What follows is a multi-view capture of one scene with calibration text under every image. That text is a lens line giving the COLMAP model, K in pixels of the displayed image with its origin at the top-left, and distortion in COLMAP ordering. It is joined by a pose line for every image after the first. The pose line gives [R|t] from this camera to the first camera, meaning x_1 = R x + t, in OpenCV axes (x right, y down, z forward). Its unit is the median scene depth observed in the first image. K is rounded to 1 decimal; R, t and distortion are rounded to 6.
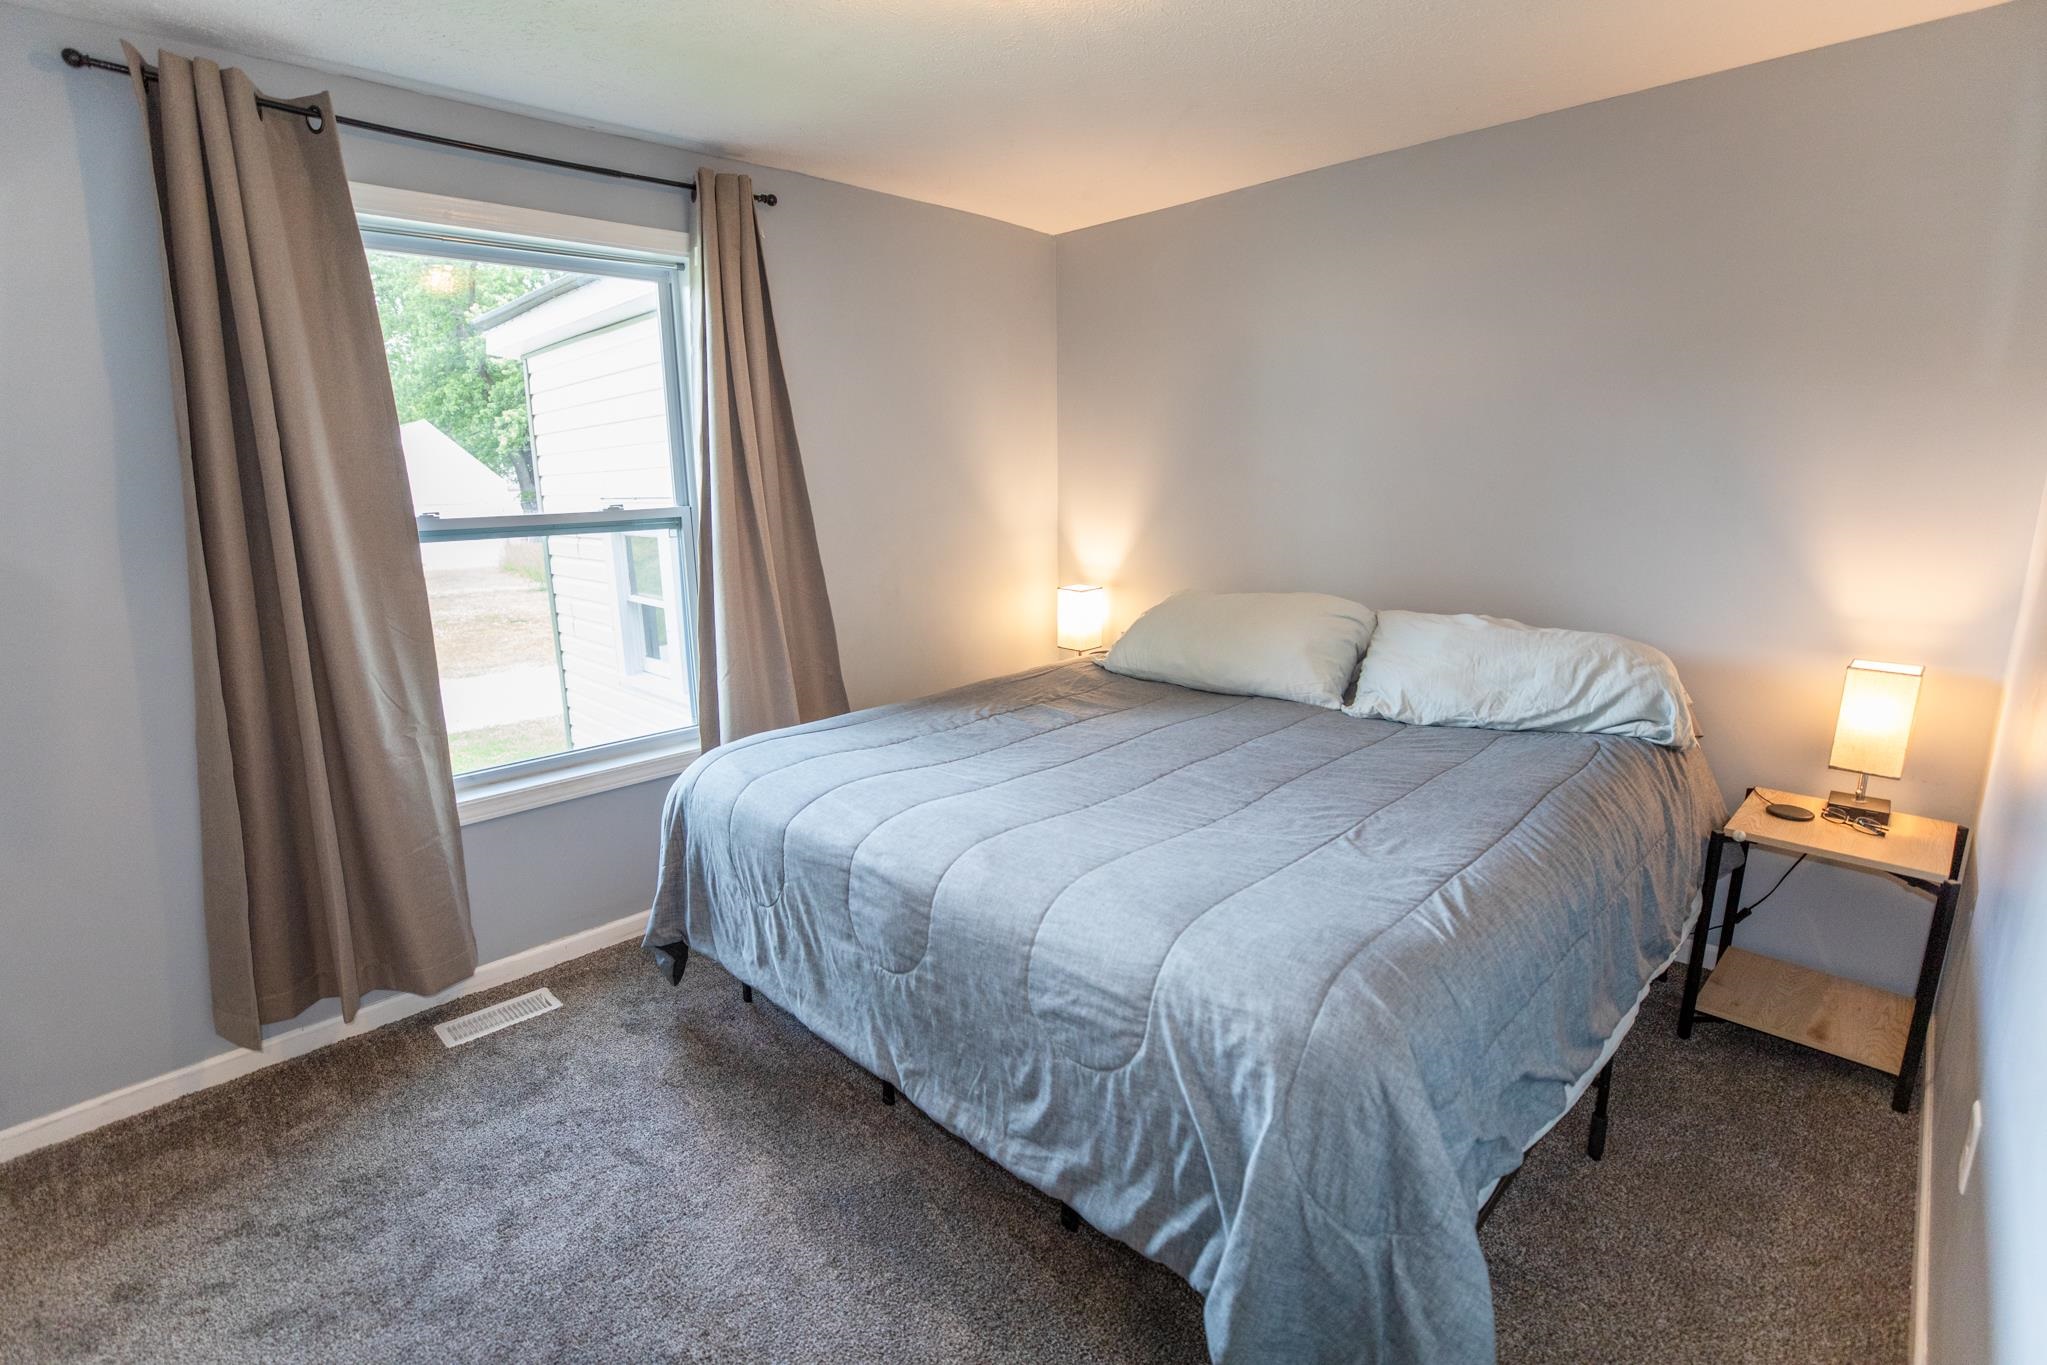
lens RADIAL K [[939.3, 0, 1028.0], [0, 939.3, 673.0], [0, 0, 1]] dist [-0.024348, 0.000551]
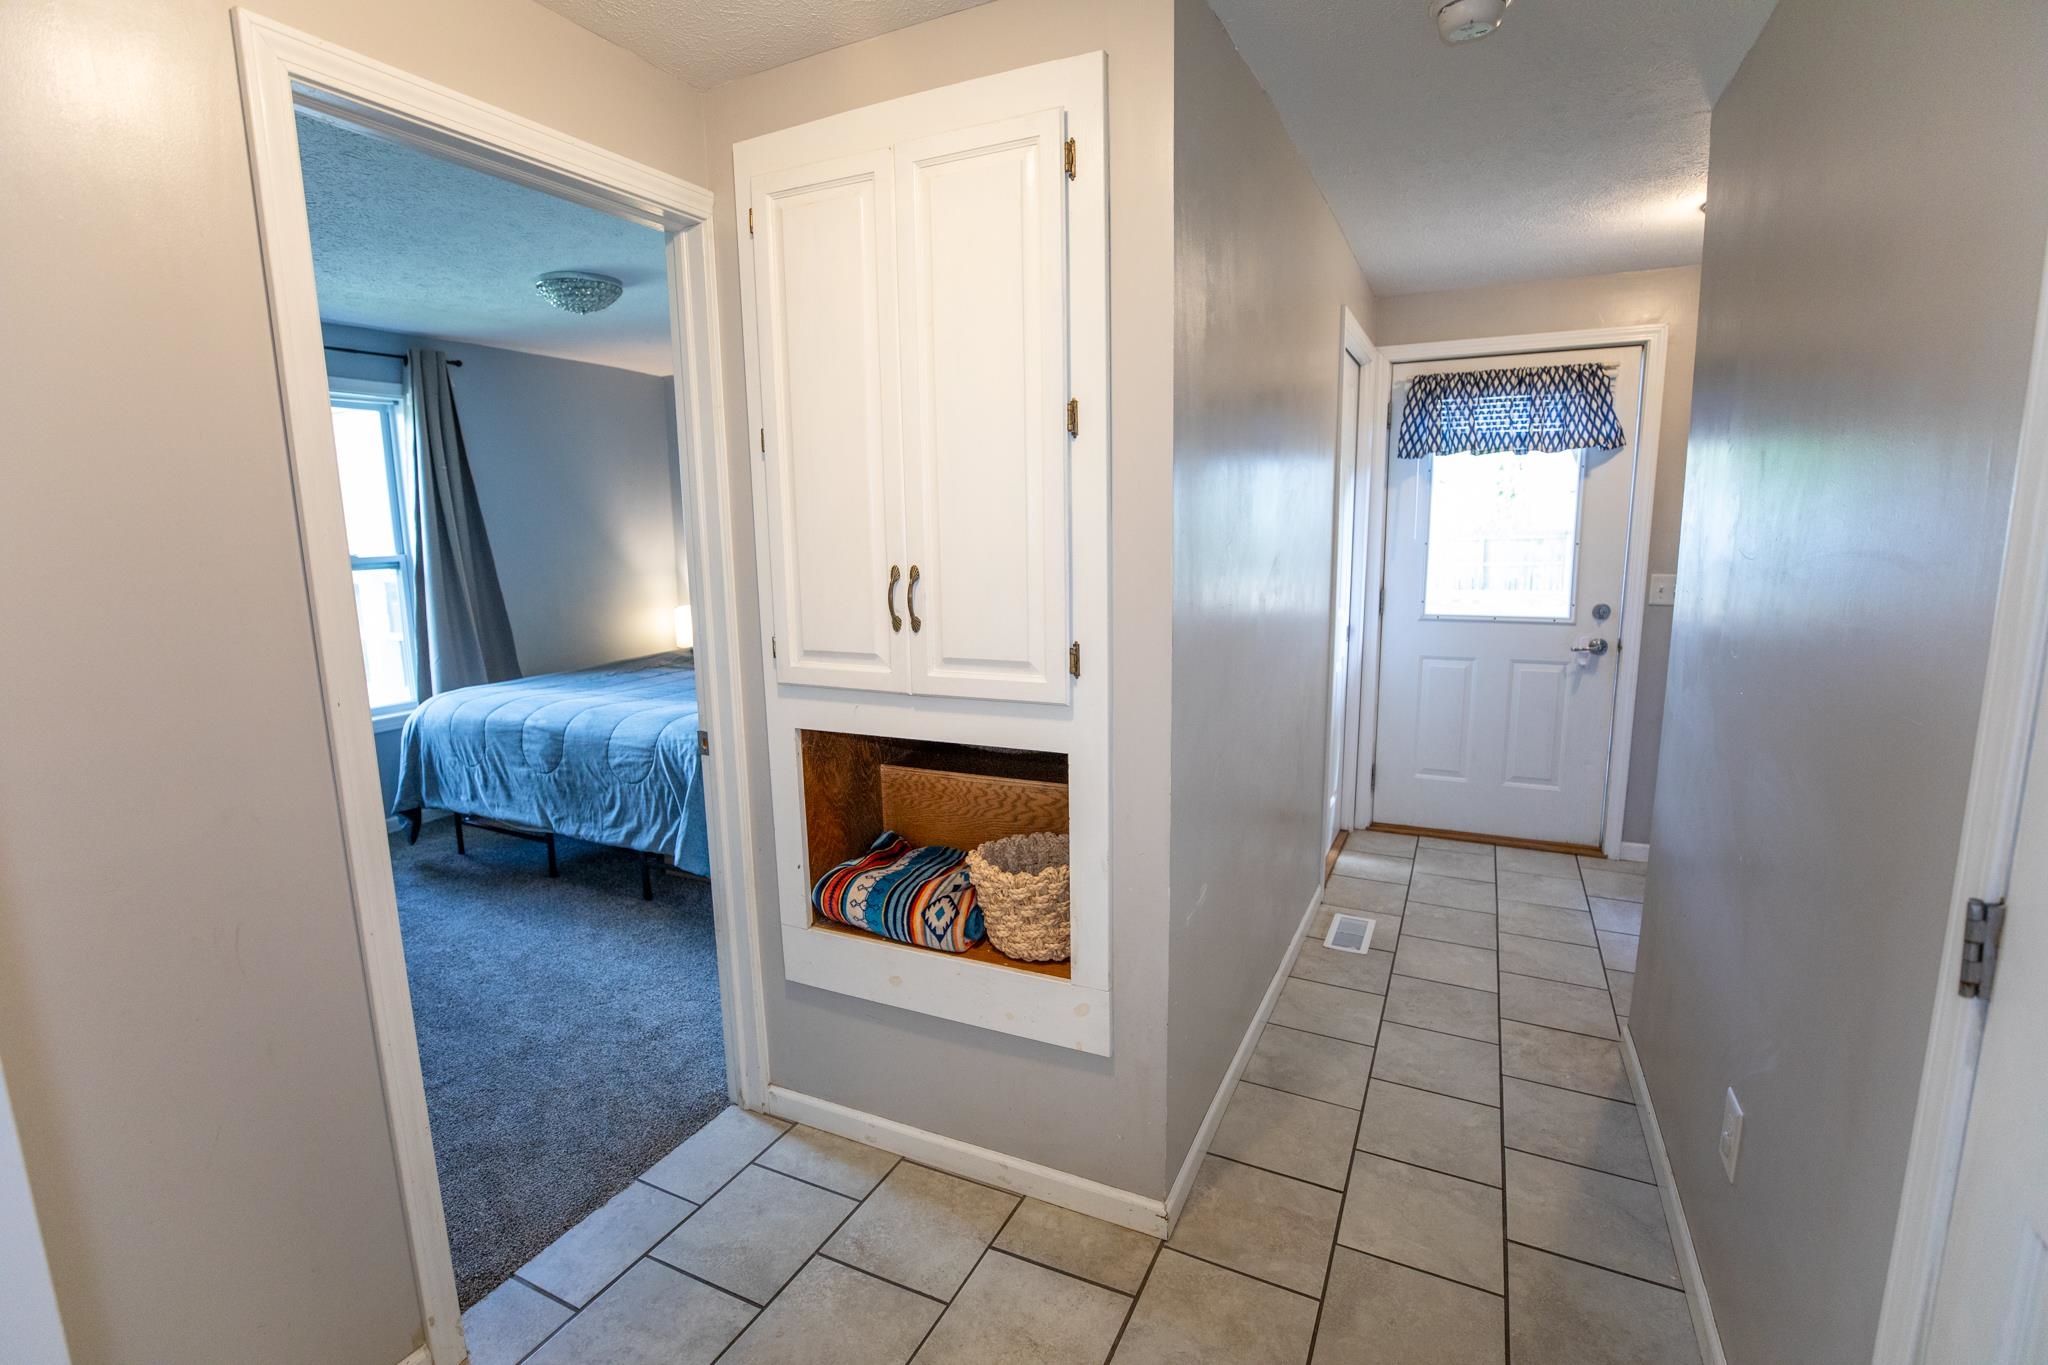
lens RADIAL K [[939.7, 0, 1014.6], [0, 939.7, 680.5], [0, 0, 1]] dist [-0.024348, 0.000551]
pose [[0.958638, -0.047354, 0.280662, 0.251378], [0.061104, 0.997312, -0.040439, 0.238996], [-0.277993, 0.055916, 0.958954, -1.155584]]
